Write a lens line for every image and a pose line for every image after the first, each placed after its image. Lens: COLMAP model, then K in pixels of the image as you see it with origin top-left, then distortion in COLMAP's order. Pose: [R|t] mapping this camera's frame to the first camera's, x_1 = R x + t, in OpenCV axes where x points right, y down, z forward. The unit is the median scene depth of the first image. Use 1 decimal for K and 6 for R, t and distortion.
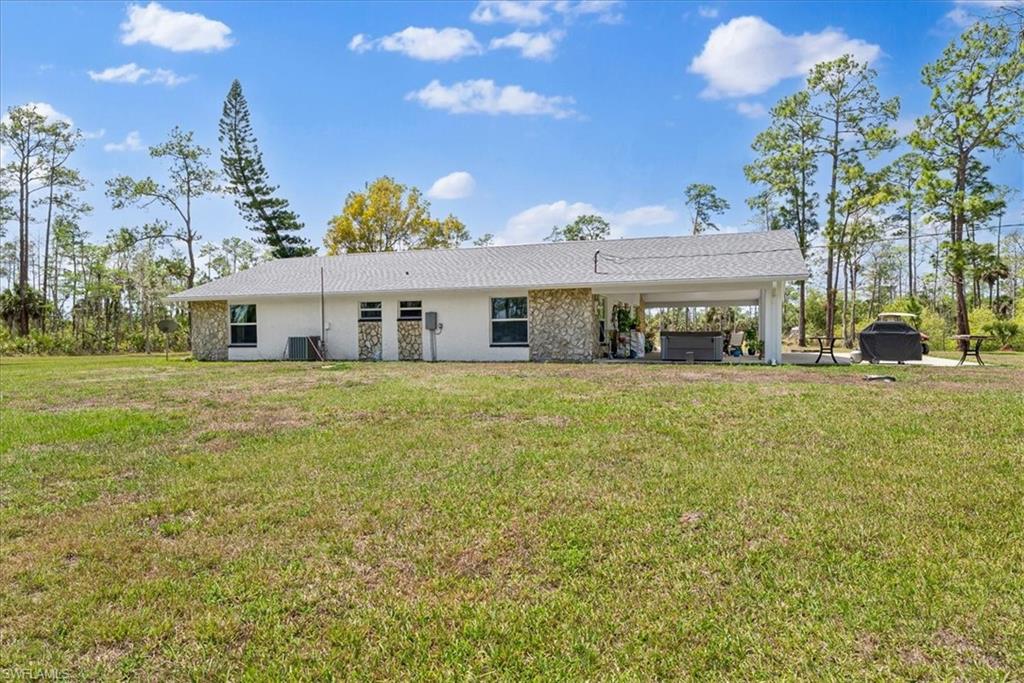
lens RADIAL K [[531.7, 0, 512.0], [0, 531.7, 341.5], [0, 0, 1]] dist [0.002898, 0.000067]
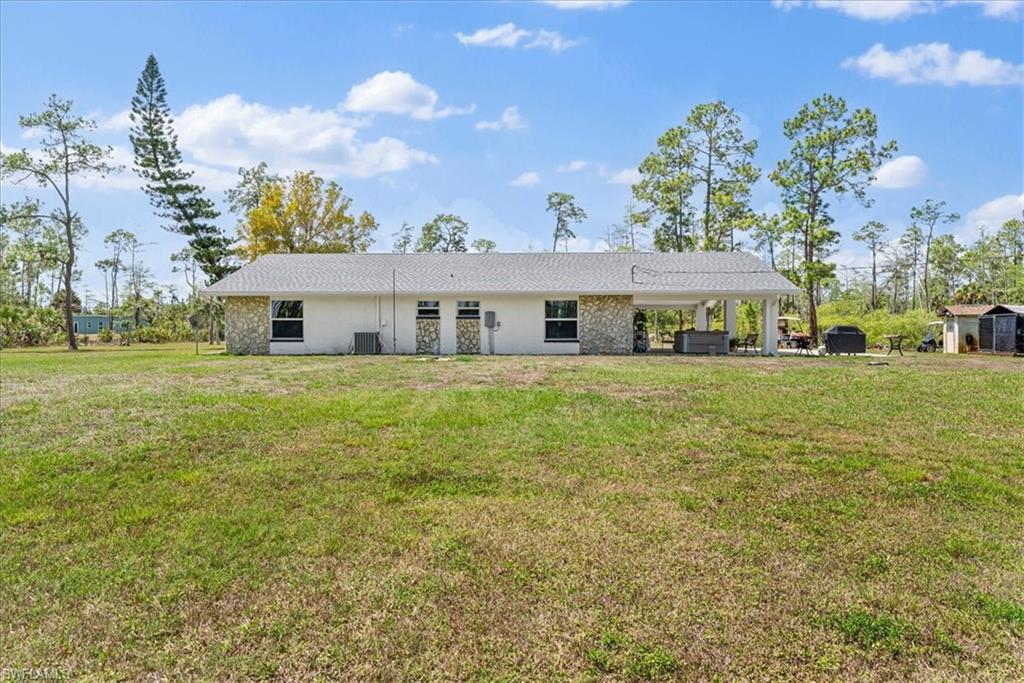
lens RADIAL K [[516.9, 0, 507.6], [0, 516.9, 337.4], [0, 0, 1]] dist [-0.001080, -0.000967]
pose [[0.972357, 0.005985, 0.233421, -0.327943], [-0.005990, 0.999982, -0.000687, 0.000618], [-0.233420, -0.000730, 0.972376, -0.079232]]
